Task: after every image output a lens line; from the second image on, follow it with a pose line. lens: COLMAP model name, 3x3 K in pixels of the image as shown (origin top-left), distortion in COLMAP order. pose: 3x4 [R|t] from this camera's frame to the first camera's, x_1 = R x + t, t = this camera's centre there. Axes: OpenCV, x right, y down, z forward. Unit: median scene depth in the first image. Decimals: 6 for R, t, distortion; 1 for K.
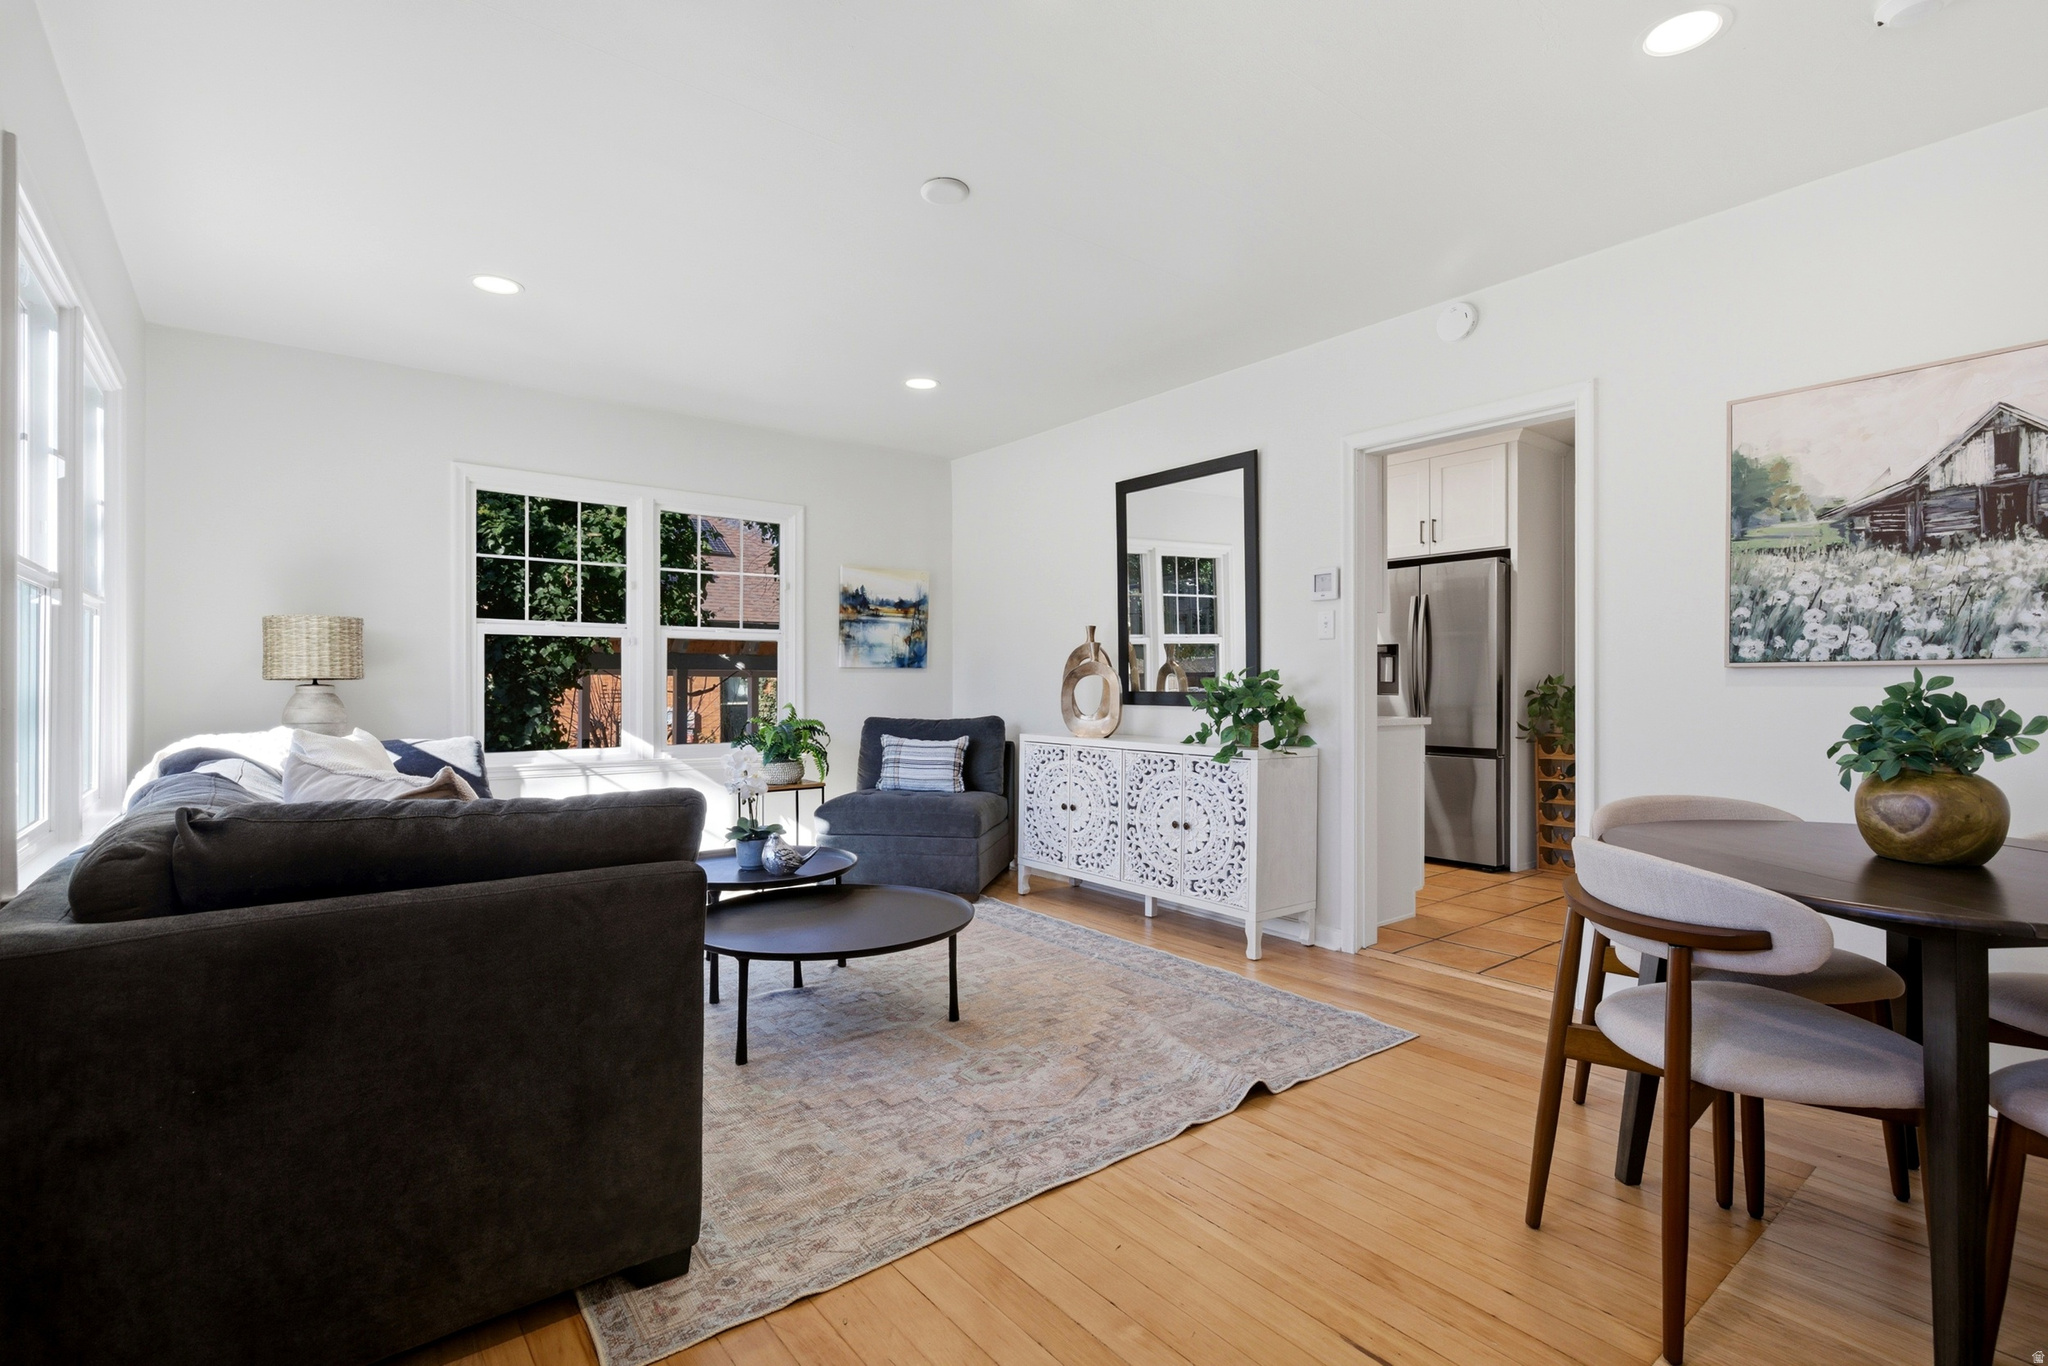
lens RADIAL K [[936.7, 0, 1036.3], [0, 936.7, 679.0], [0, 0, 1]] dist [-0.002560, -0.000414]
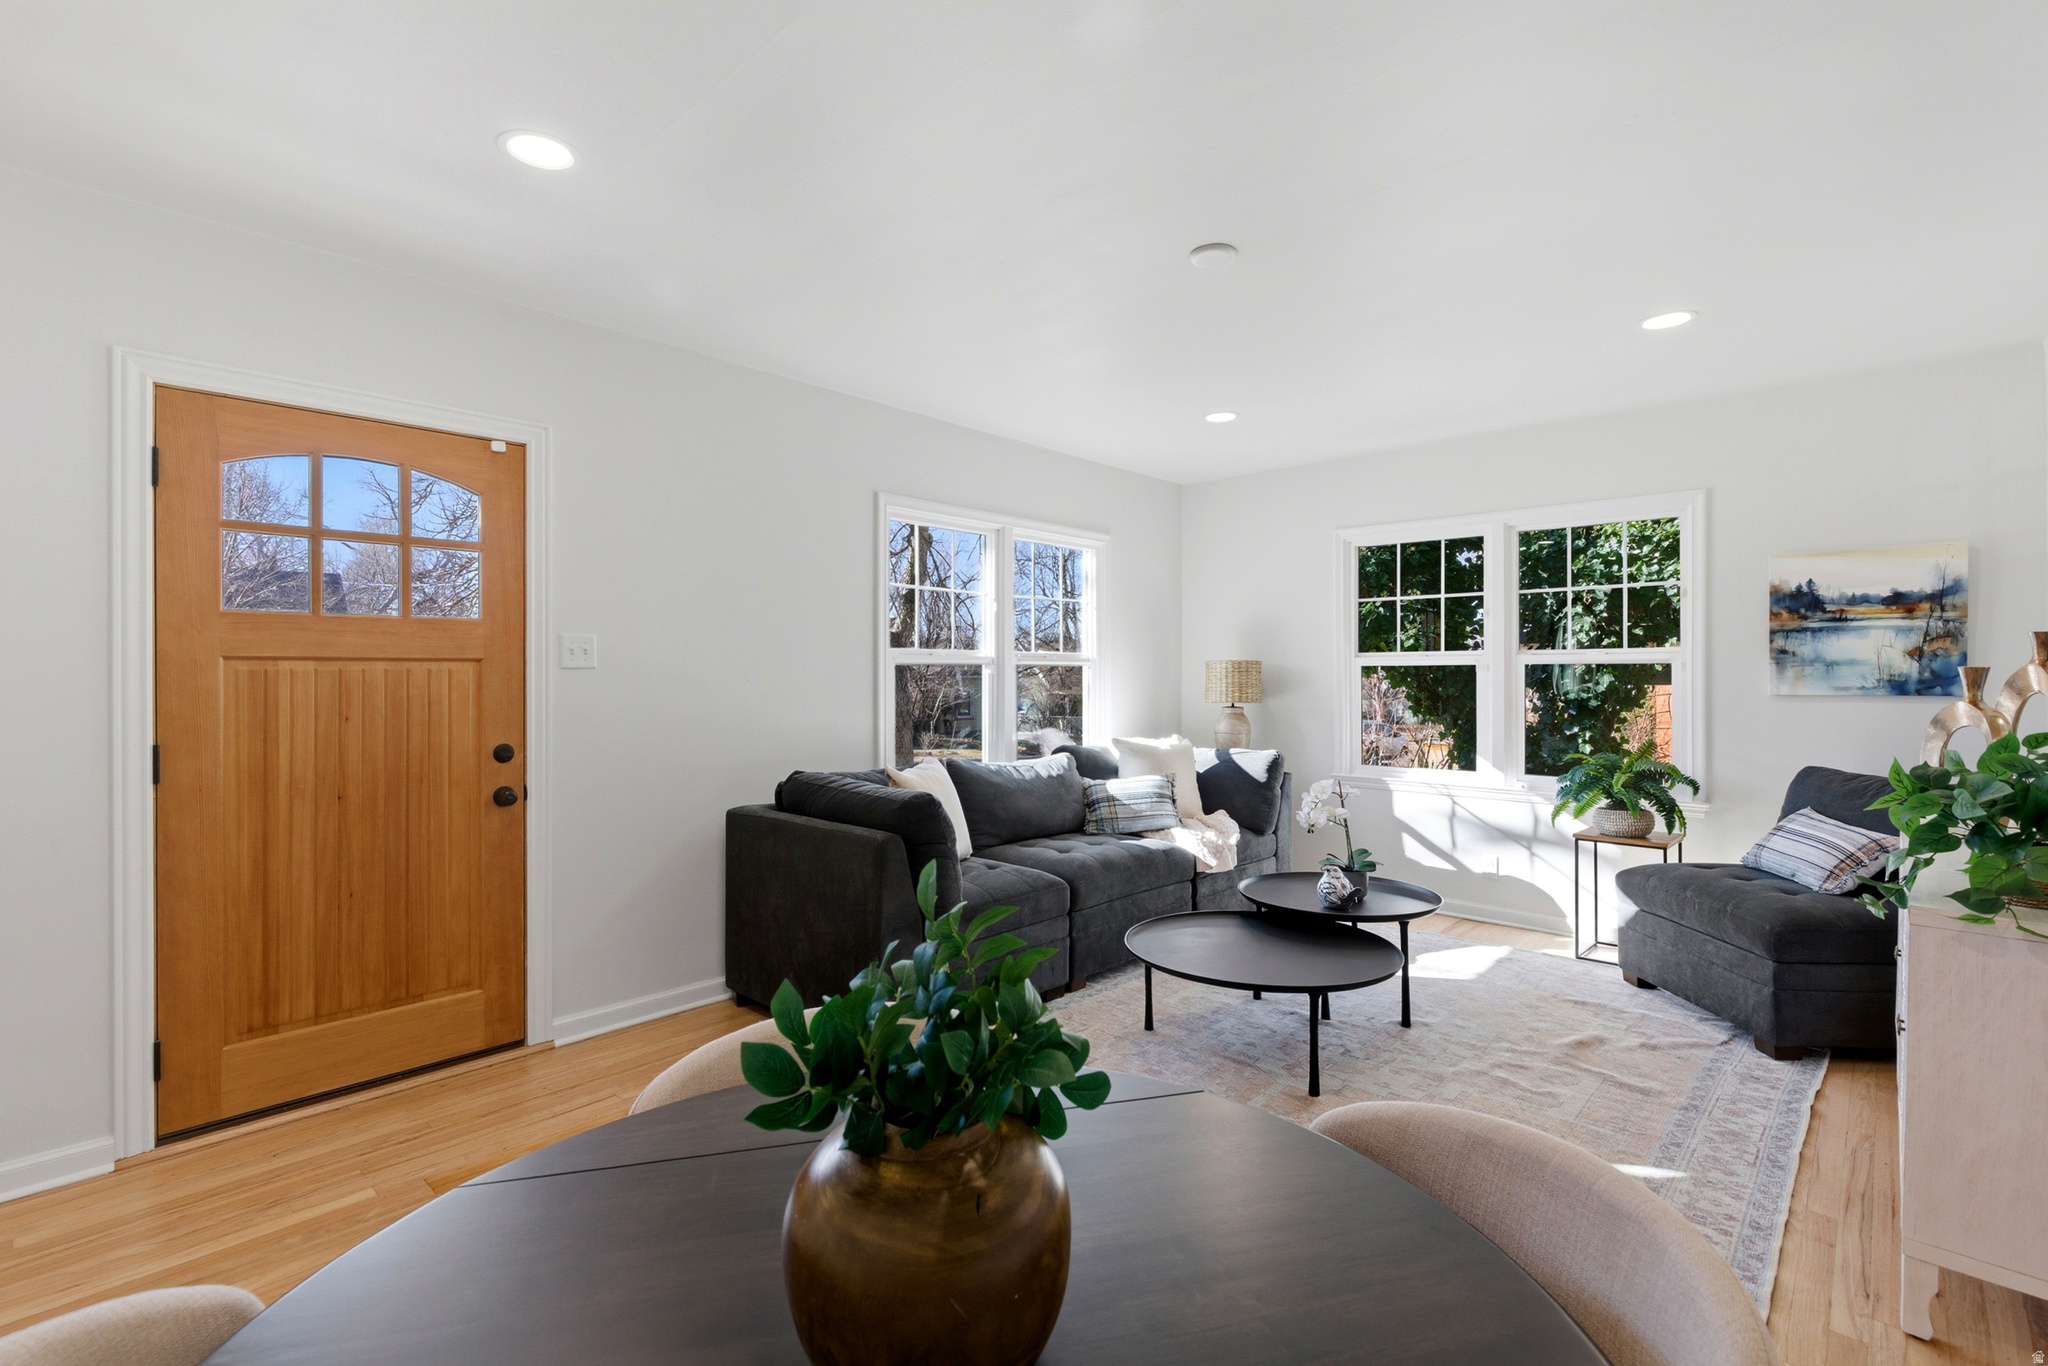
lens RADIAL K [[936.7, 0, 1034.9], [0, 936.7, 683.0], [0, 0, 1]] dist [-0.002560, -0.000414]
pose [[0.150251, 0.004467, -0.988638, 0.426269], [0.003860, 0.999980, 0.005105, -0.027437], [0.988640, -0.004583, 0.150231, 0.317496]]
